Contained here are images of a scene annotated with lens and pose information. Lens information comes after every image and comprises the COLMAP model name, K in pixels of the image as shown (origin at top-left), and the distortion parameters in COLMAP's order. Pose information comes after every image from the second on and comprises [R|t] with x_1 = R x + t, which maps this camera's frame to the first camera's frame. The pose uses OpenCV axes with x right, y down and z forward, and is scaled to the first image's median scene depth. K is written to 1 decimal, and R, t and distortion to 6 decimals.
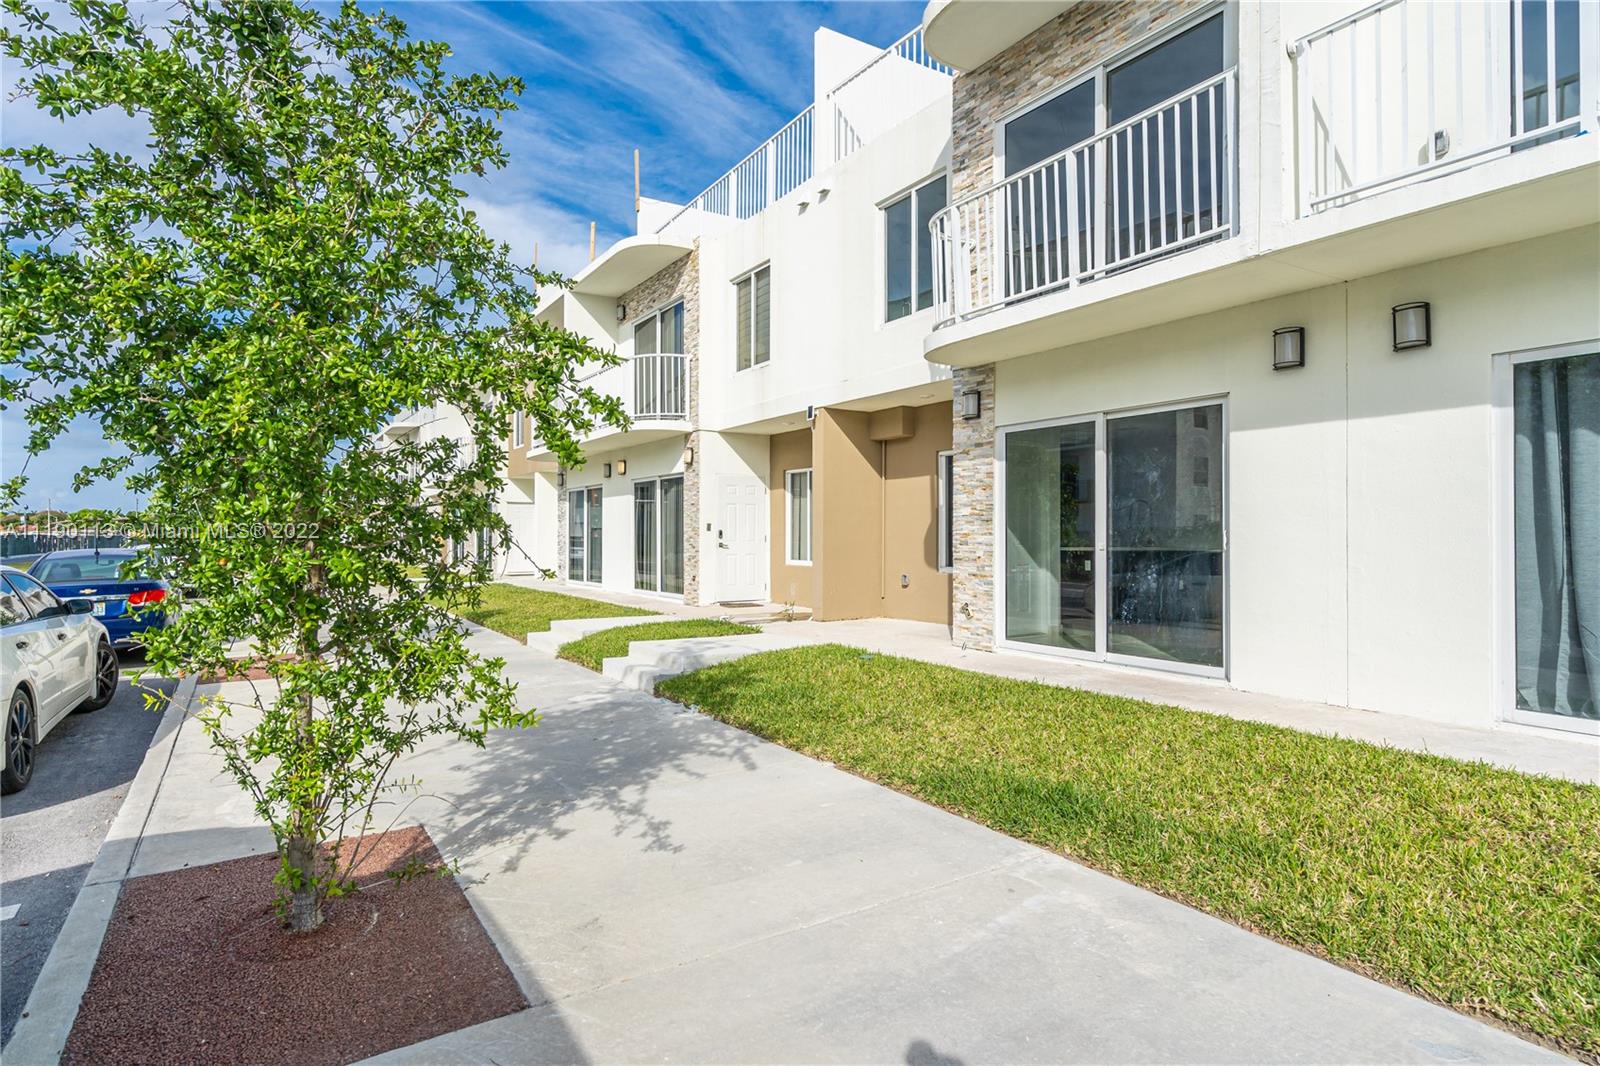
lens RADIAL K [[839.5, 0, 800.0], [0, 839.5, 533.0], [0, 0, 1]] dist [-0.002095, 0.000065]
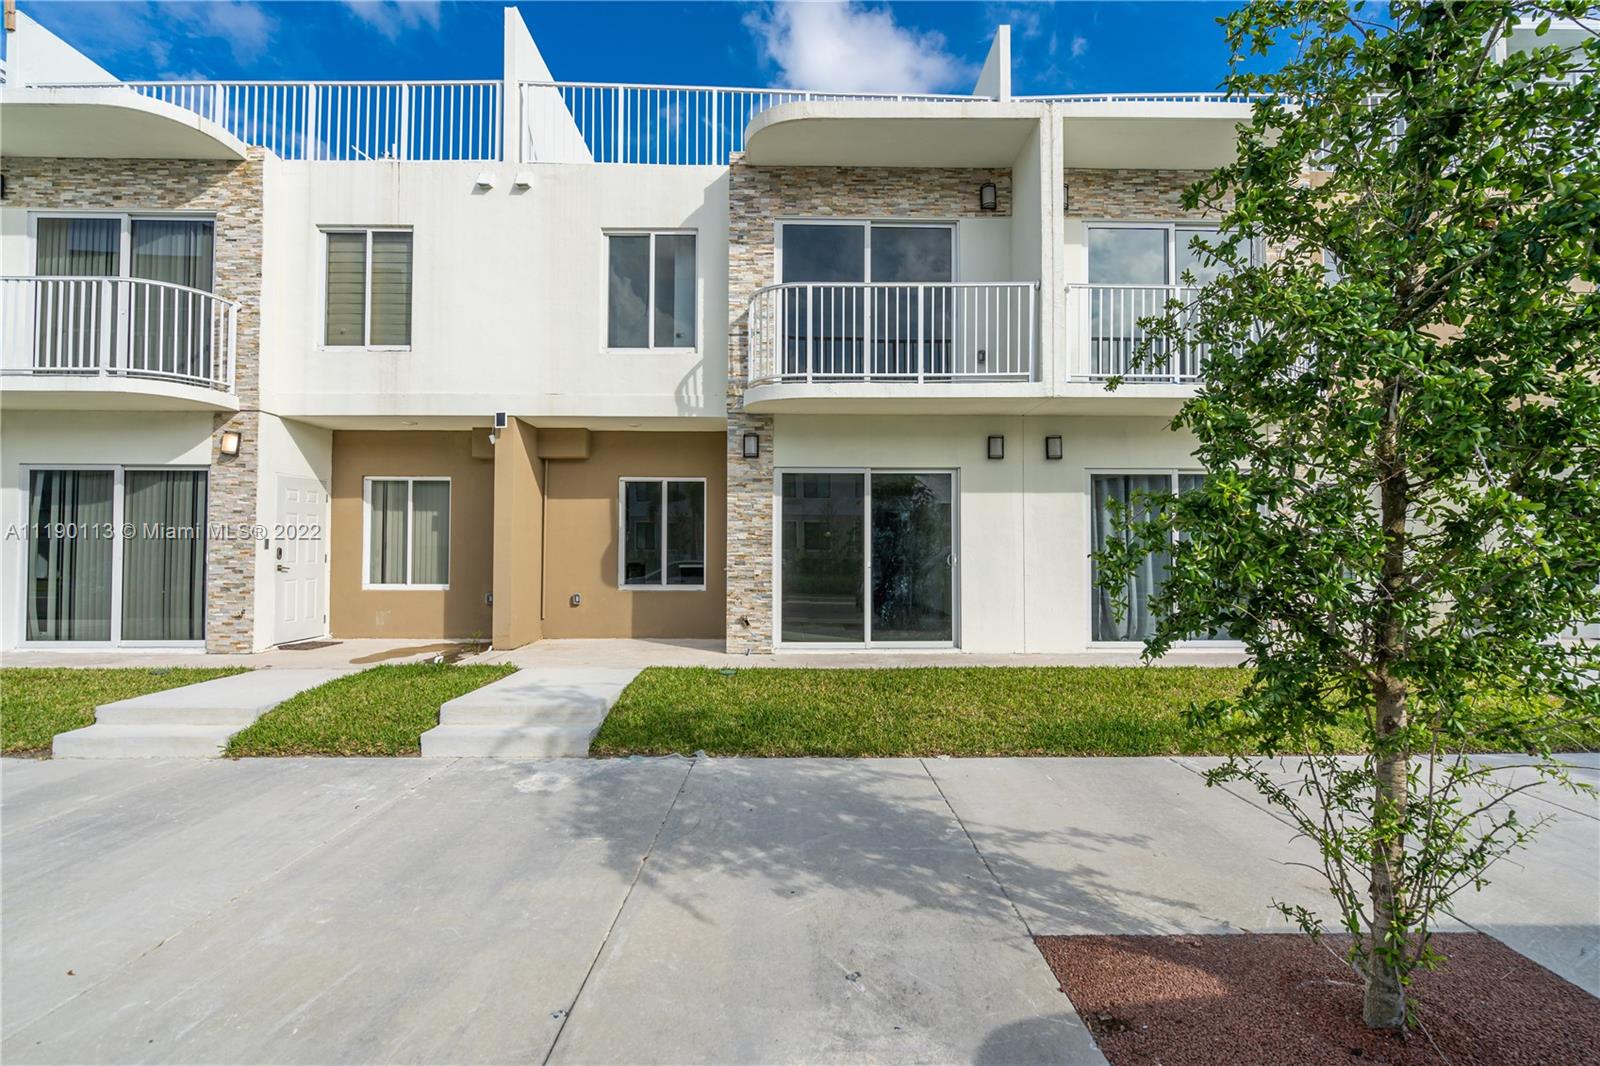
lens RADIAL K [[692.2, 0, 800.0], [0, 692.2, 533.0], [0, 0, 1]] dist [-0.004474, 0.000492]
pose [[0.516650, 0.022497, 0.855901, -0.600183], [-0.005786, 0.999724, -0.022785, -0.008607], [-0.856177, 0.006819, 0.516638, 0.450056]]
